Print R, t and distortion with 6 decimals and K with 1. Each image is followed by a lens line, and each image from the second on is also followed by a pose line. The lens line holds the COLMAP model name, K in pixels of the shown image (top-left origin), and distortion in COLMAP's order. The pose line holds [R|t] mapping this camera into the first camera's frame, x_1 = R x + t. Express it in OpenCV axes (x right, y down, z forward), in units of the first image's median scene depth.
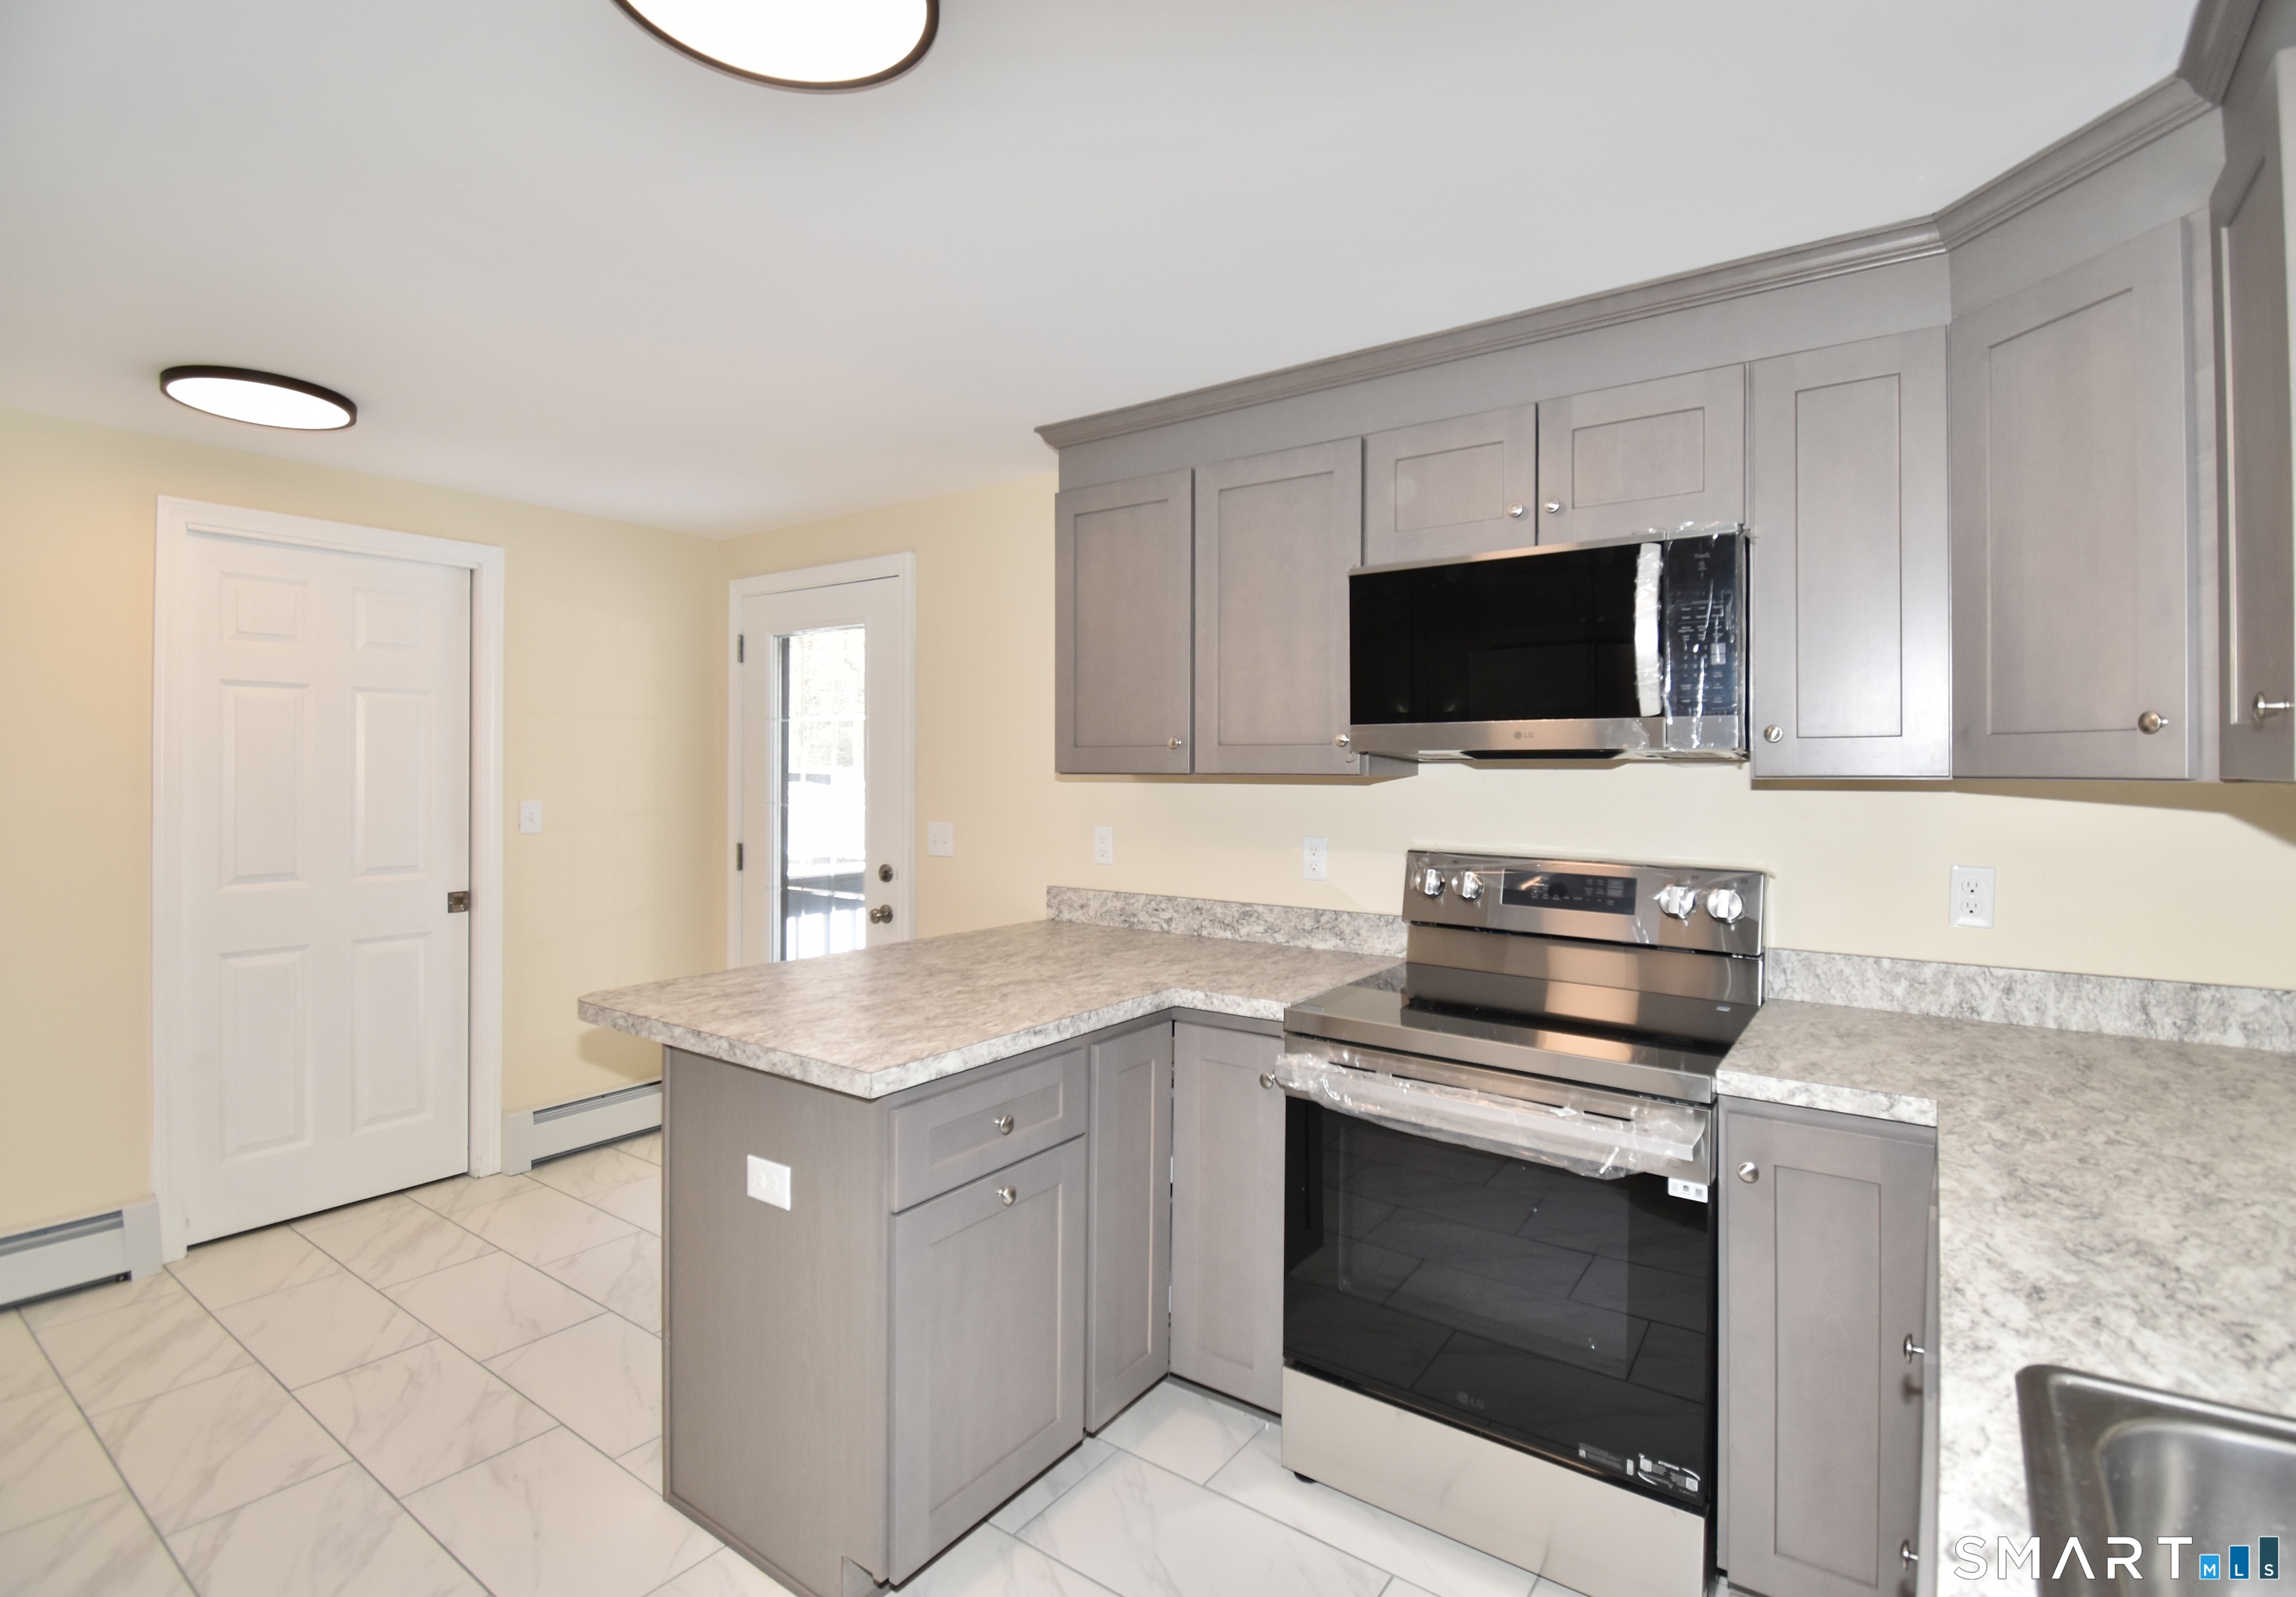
lens RADIAL K [[1074.6, 0, 1205.2], [0, 1074.6, 773.8], [0, 0, 1]] dist [0.020131, -0.032024]
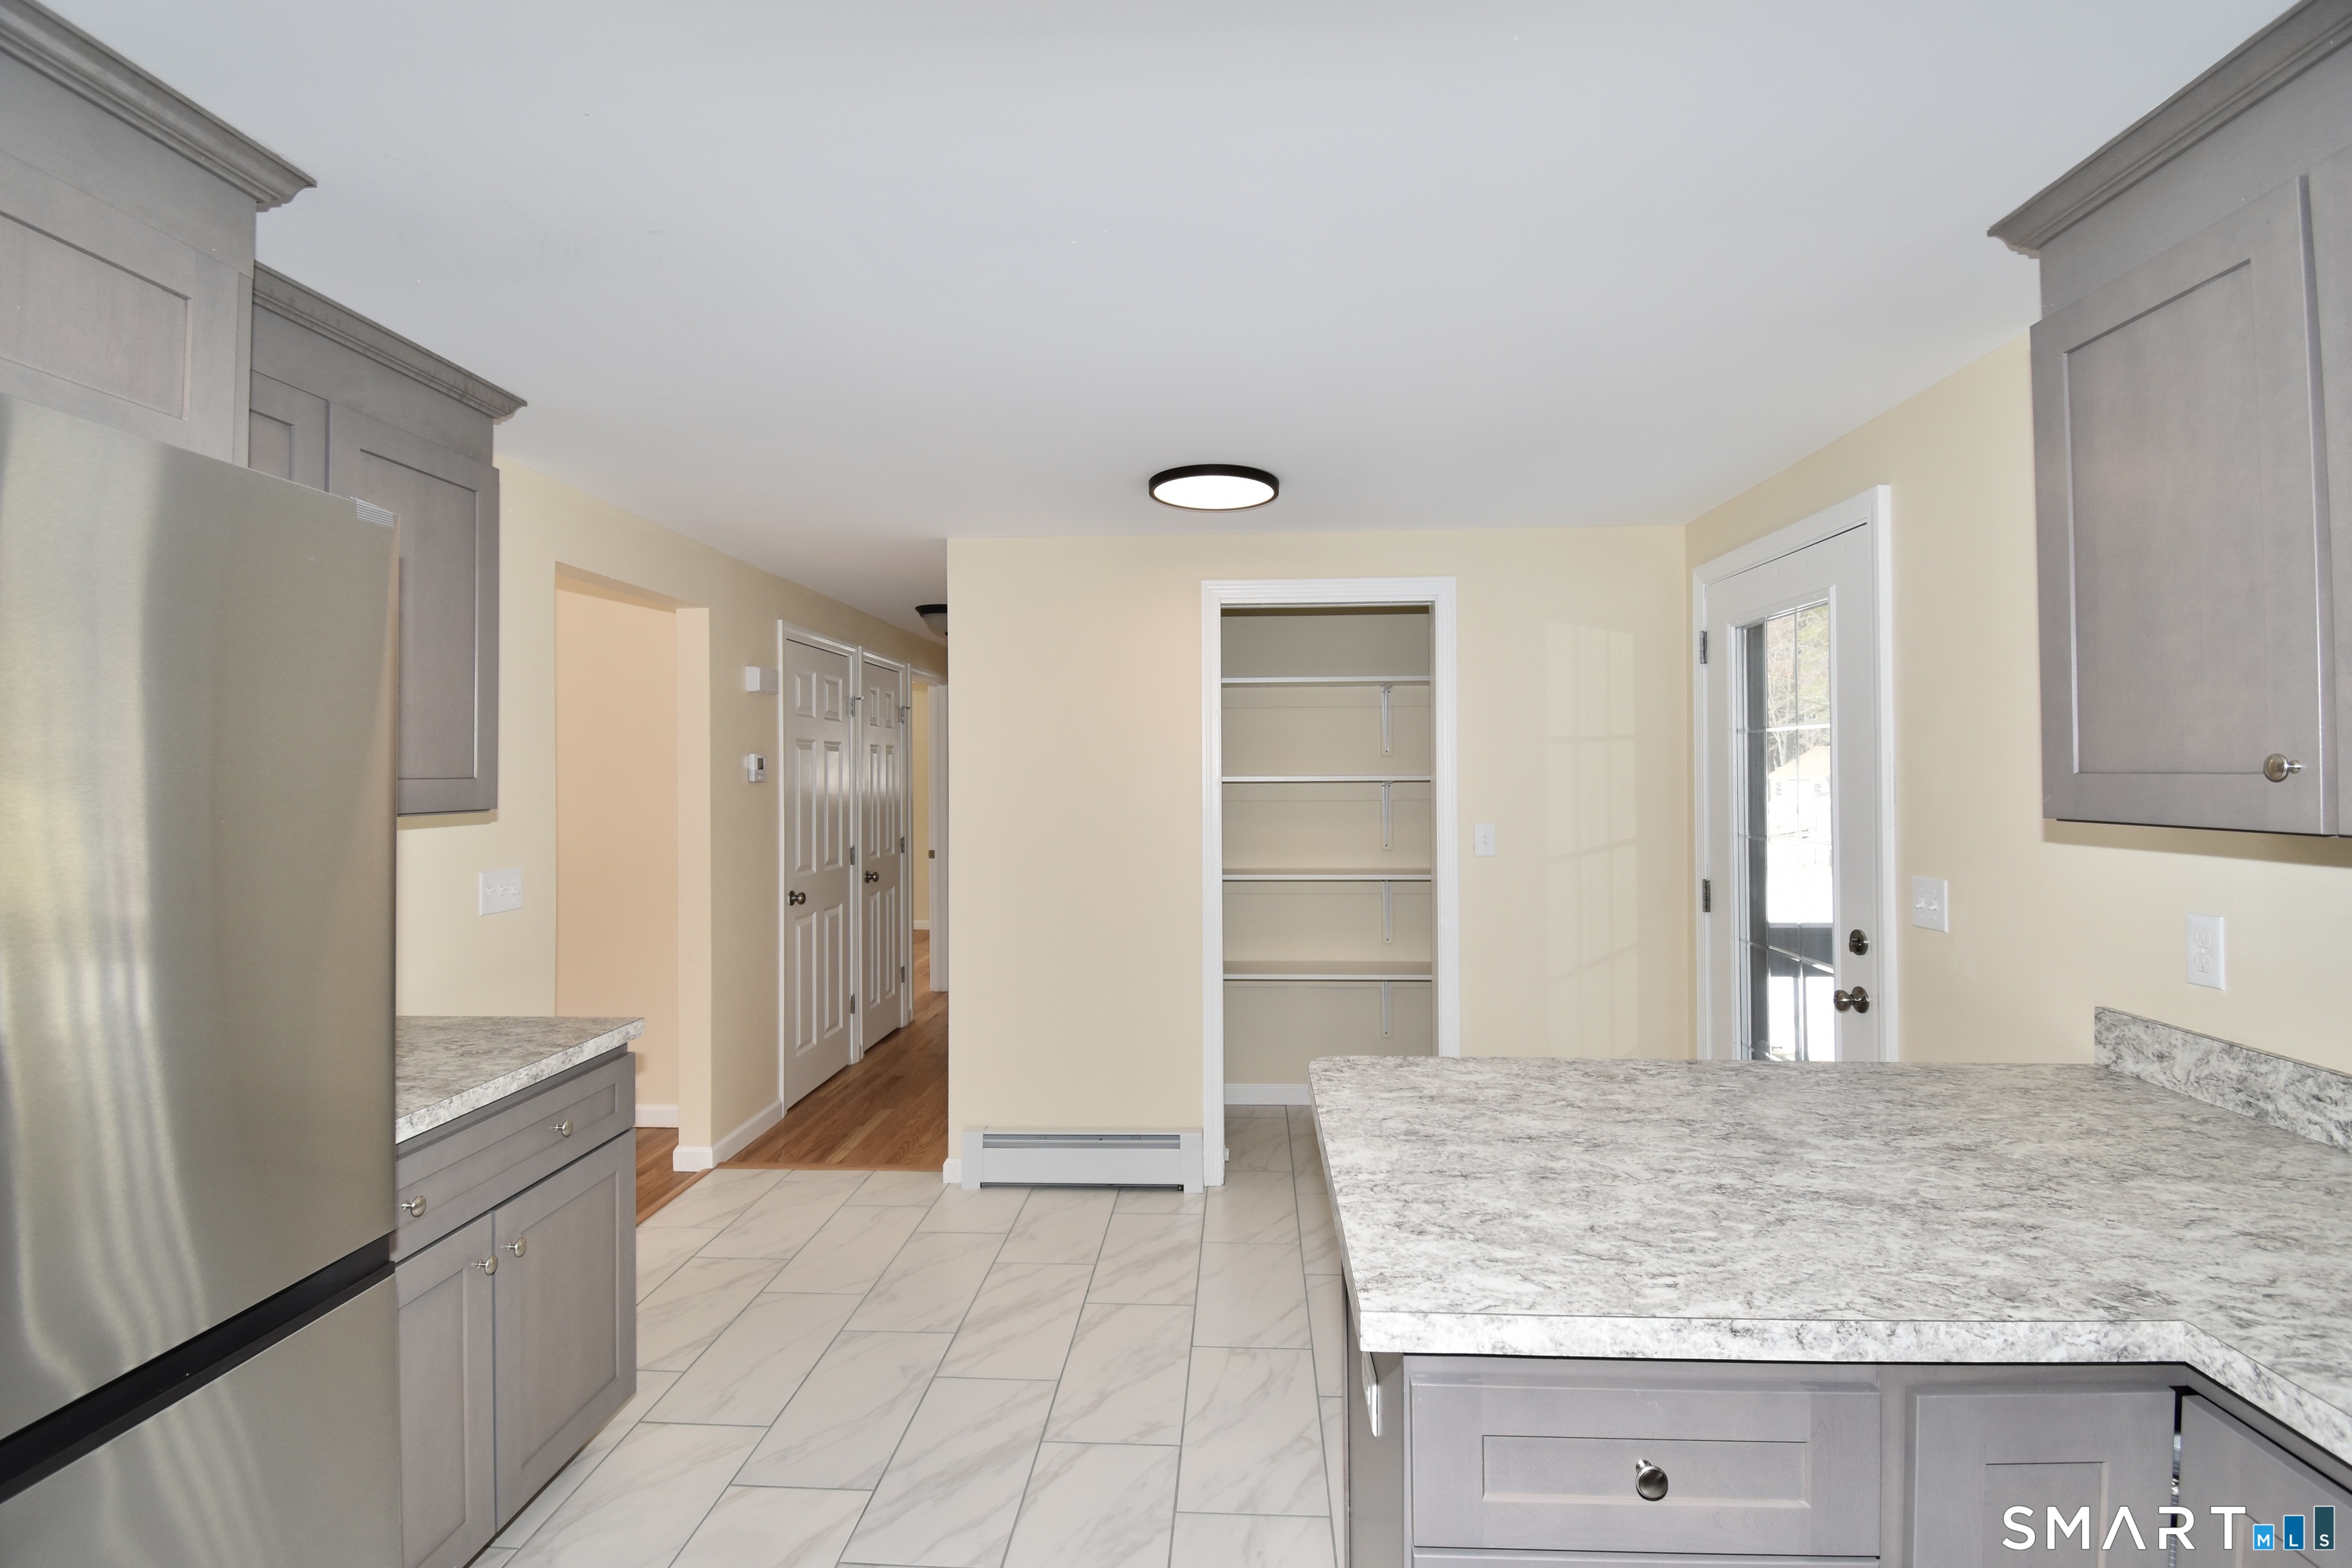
lens RADIAL K [[1076.7, 0, 1170.6], [0, 1076.7, 748.4], [0, 0, 1]] dist [-0.001100, -0.016413]
pose [[0.508973, -0.023069, -0.860473, 0.113651], [0.002125, 0.999671, -0.025544, -0.024586], [0.860780, 0.011173, 0.508855, 0.337288]]
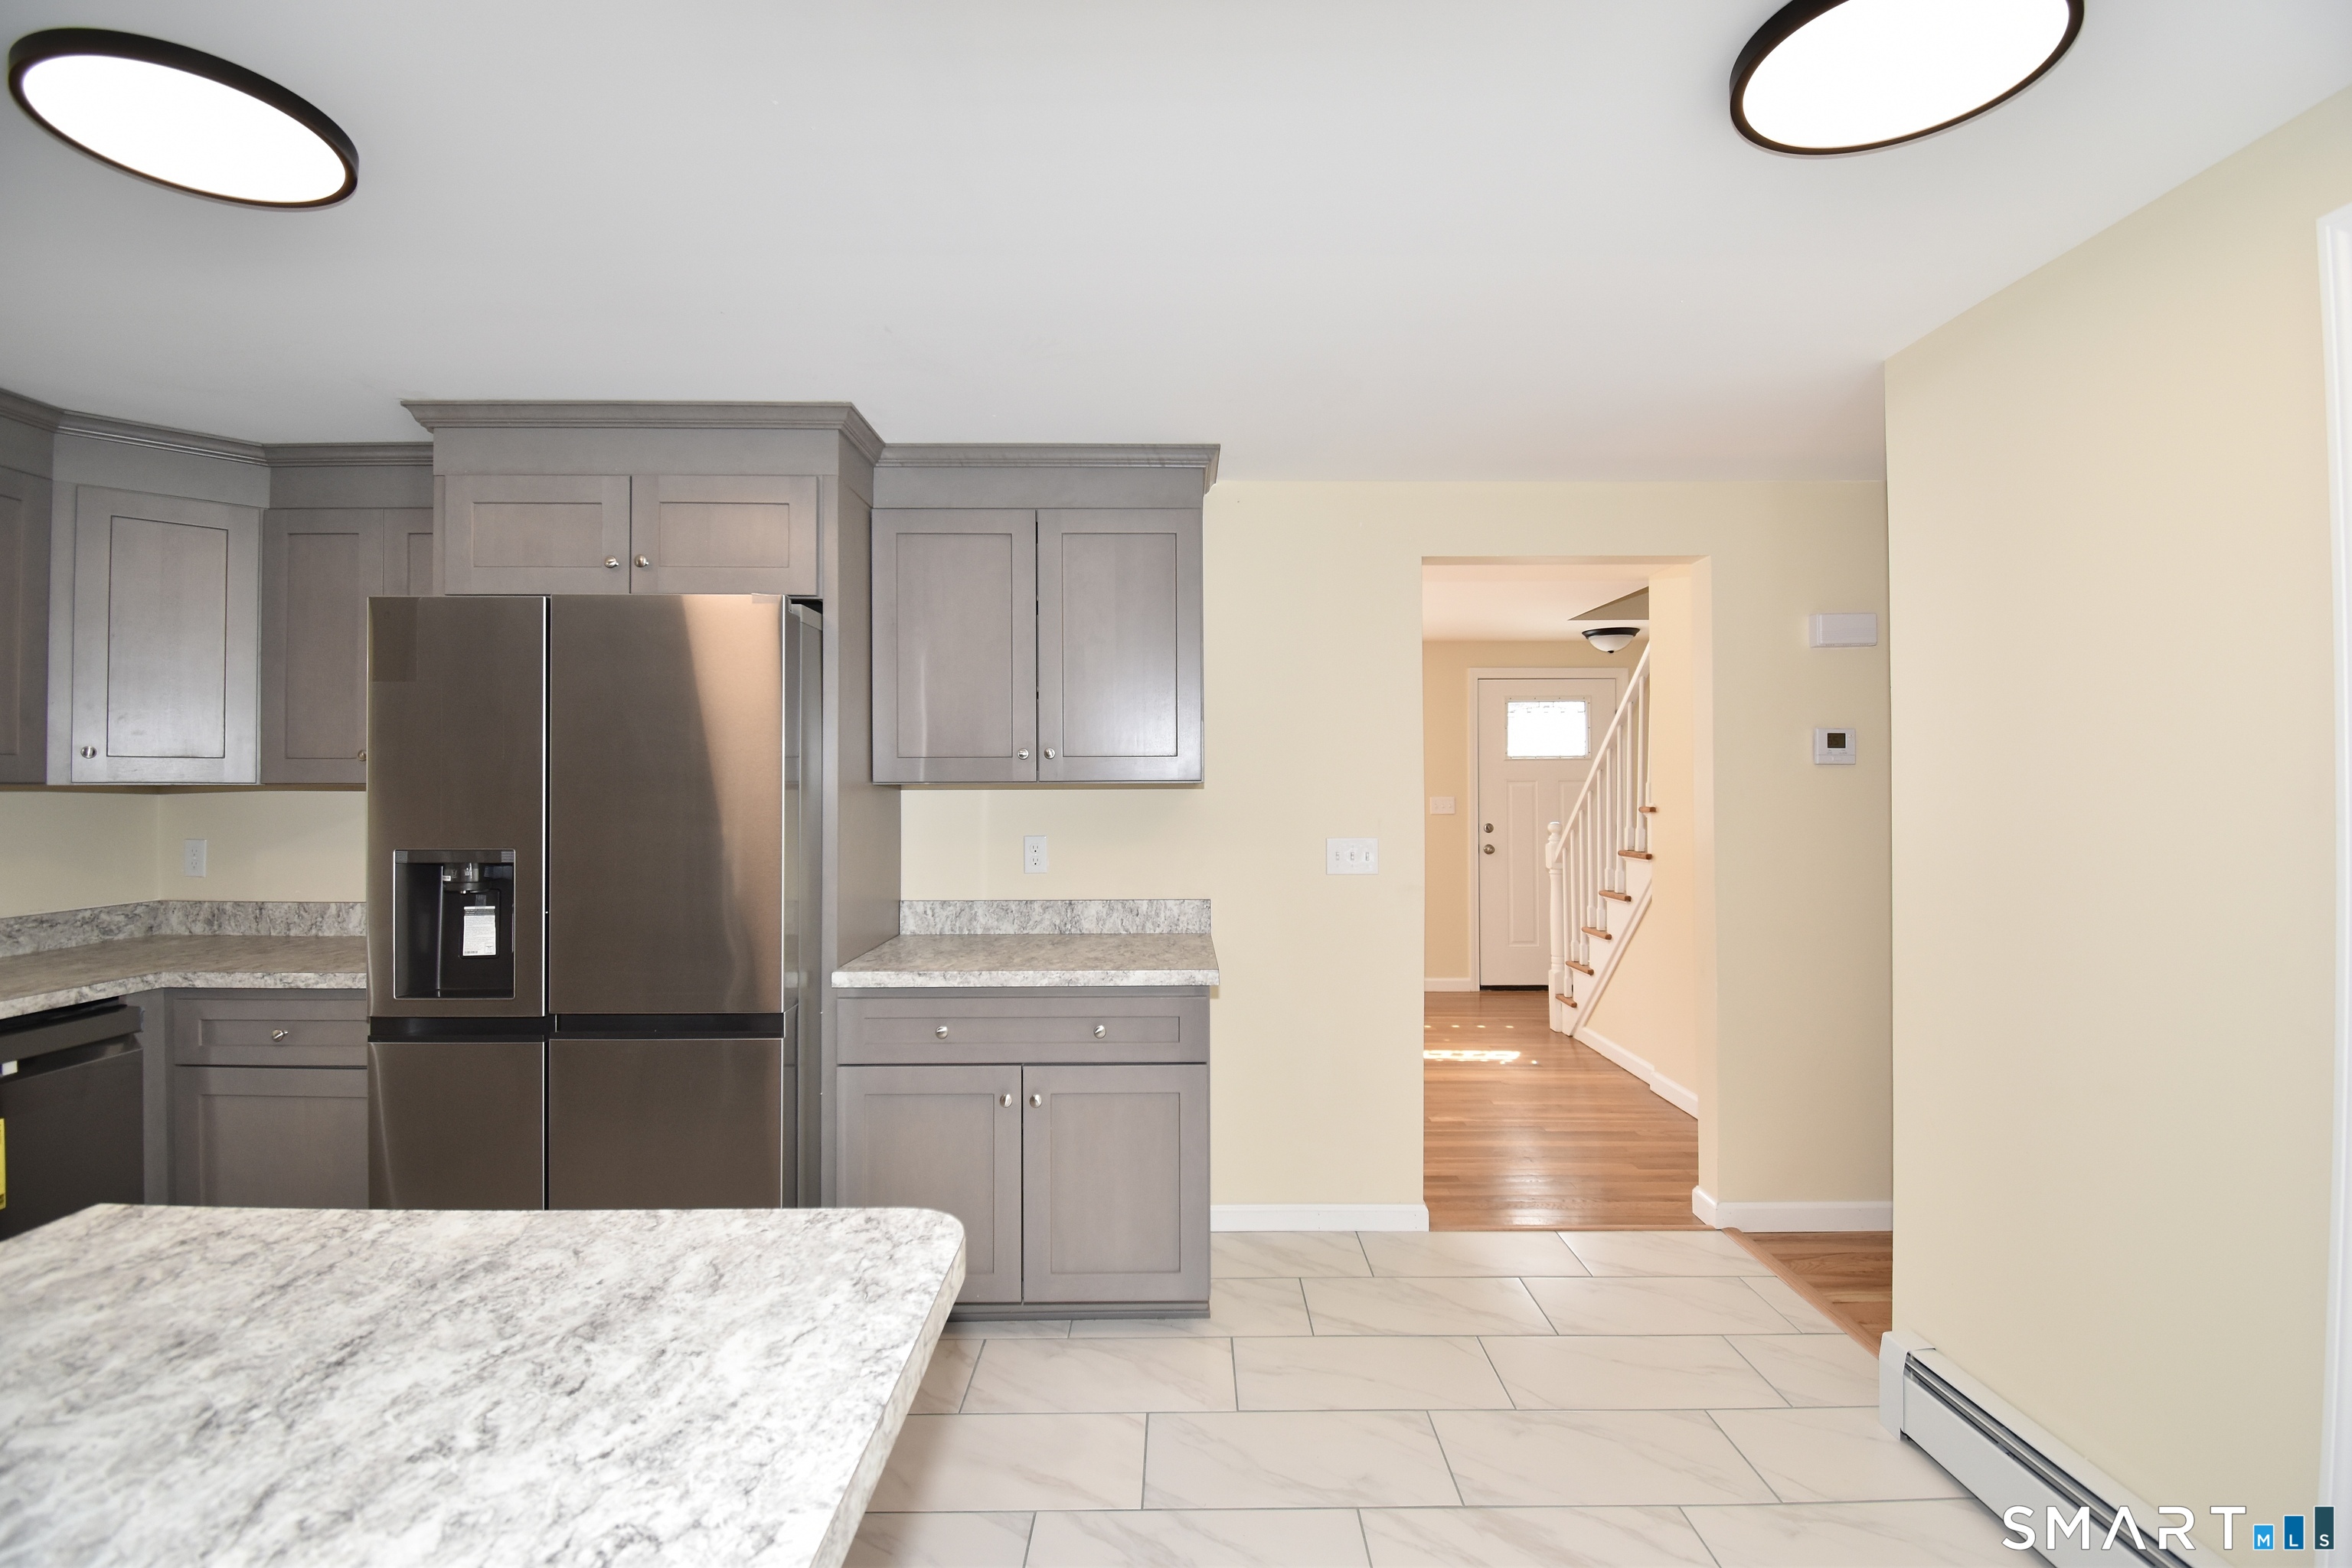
lens RADIAL K [[1026.5, 0, 1181.1], [0, 1026.5, 774.4], [0, 0, 1]] dist [-0.000056, -0.014758]
pose [[-0.819973, -0.004250, -0.572386, -0.305308], [-0.000395, 0.999976, -0.006859, 0.000209], [0.572401, -0.005398, -0.819956, 1.148654]]
